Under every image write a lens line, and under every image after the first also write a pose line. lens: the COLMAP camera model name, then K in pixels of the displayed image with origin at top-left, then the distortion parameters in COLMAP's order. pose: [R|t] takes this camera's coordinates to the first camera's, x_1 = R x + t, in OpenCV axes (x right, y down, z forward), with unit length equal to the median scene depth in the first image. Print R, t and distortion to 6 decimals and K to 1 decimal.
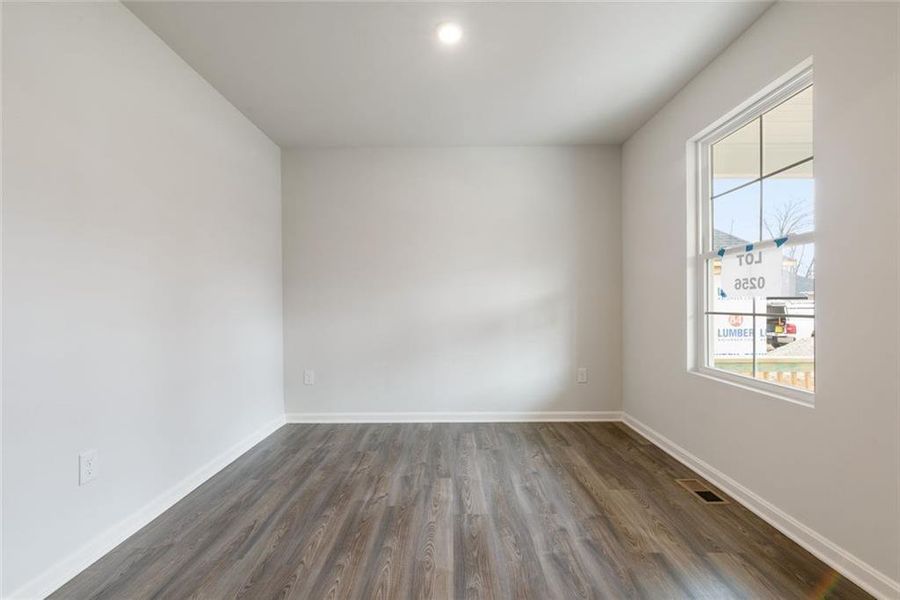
lens RADIAL K [[424.5, 0, 452.0], [0, 424.5, 298.7], [0, 0, 1]] dist [0.020380, -0.000356]
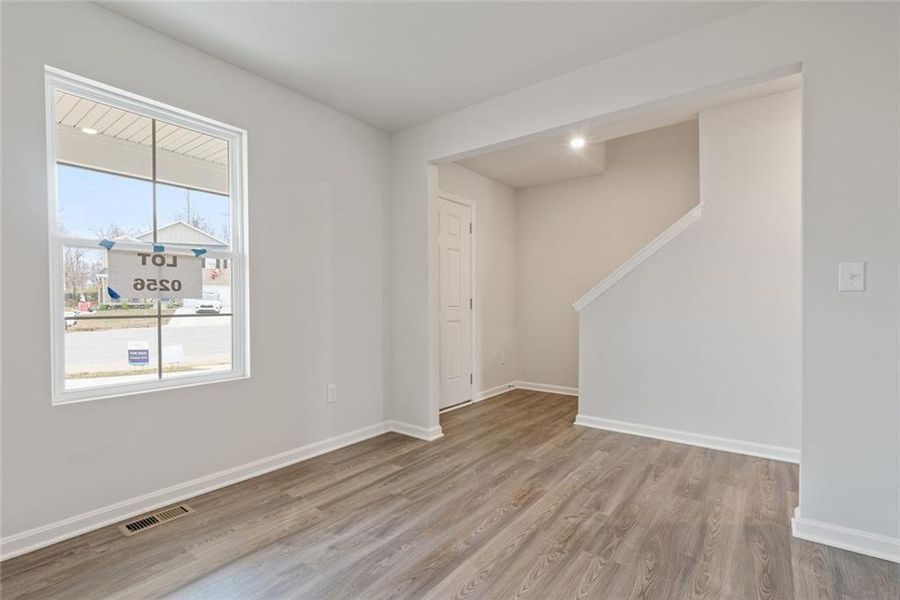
lens RADIAL K [[424.5, 0, 451.9], [0, 424.5, 306.3], [0, 0, 1]] dist [0.020380, -0.000356]
pose [[-0.806571, 0.004587, 0.591120, -0.447692], [0.000099, 0.999971, -0.007624, 0.021583], [-0.591138, -0.006091, -0.806548, 1.428126]]
